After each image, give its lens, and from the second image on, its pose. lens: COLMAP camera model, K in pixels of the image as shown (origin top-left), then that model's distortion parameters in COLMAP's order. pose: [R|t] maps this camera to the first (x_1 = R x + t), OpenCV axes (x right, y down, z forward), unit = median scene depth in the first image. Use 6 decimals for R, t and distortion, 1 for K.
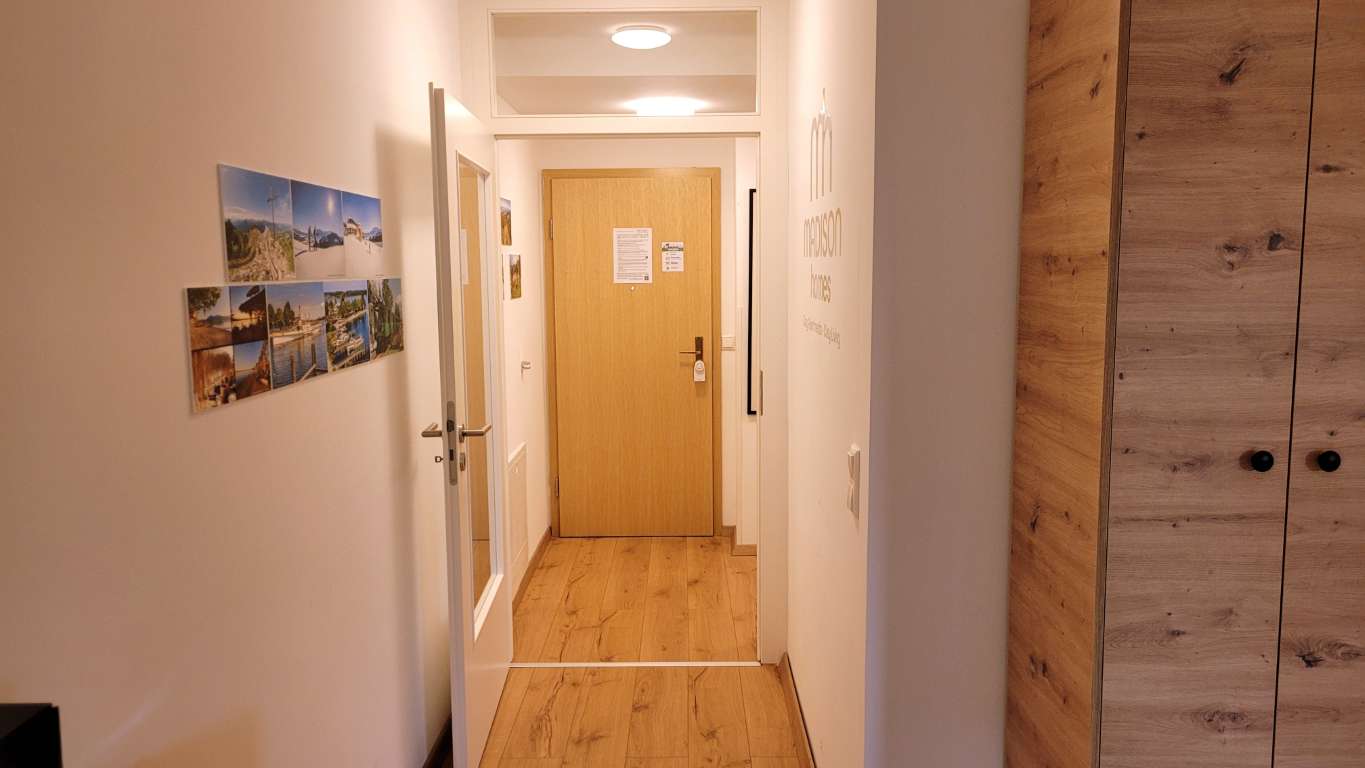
lens RADIAL K [[994.6, 0, 533.7], [0, 994.6, 381.7], [0, 0, 1]] dist [0.009763, 0.009184]
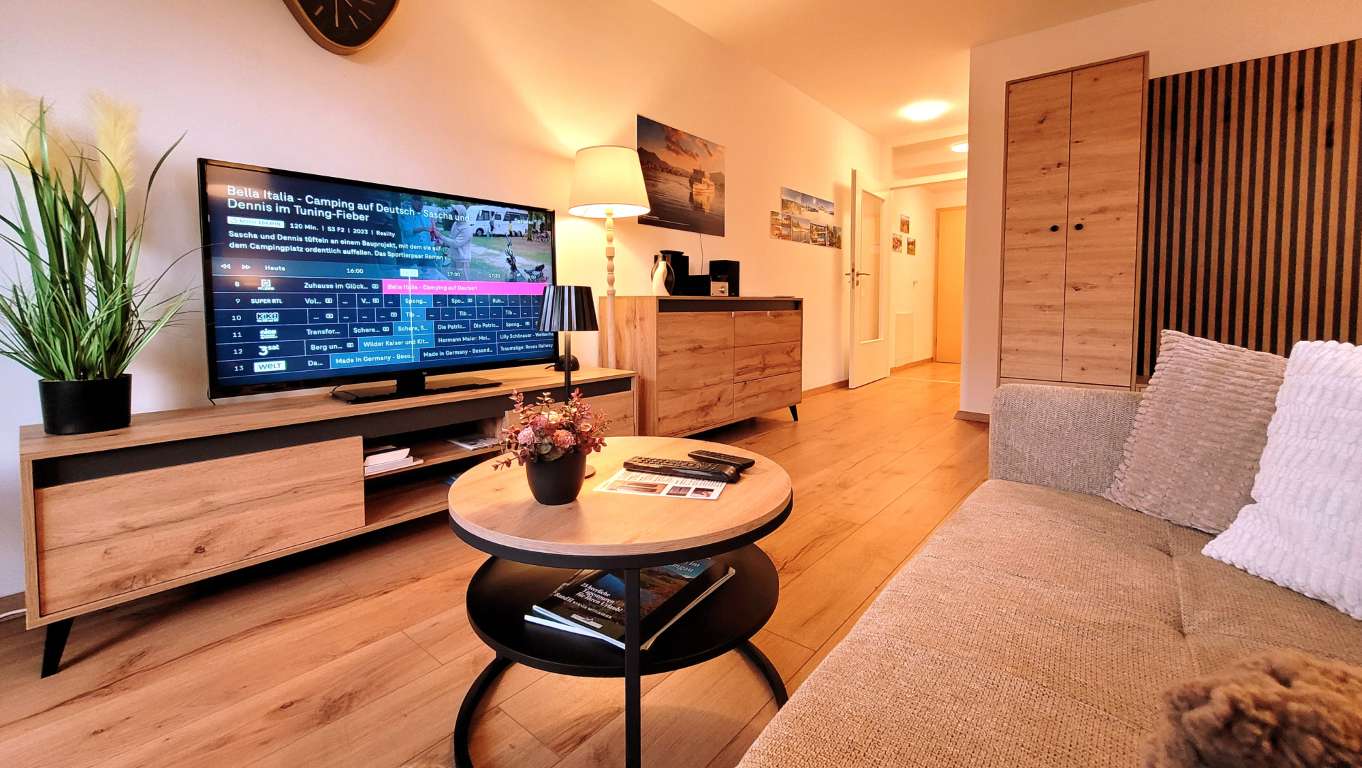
lens RADIAL K [[565.6, 0, 642.6], [0, 565.6, 381.9], [0, 0, 1]] dist [-0.000204, -0.000103]
pose [[0.795111, 0.067121, -0.602738, 0.779464], [-0.085181, 0.996364, -0.001413, 0.714041], [0.600452, 0.052466, 0.797938, -1.367758]]
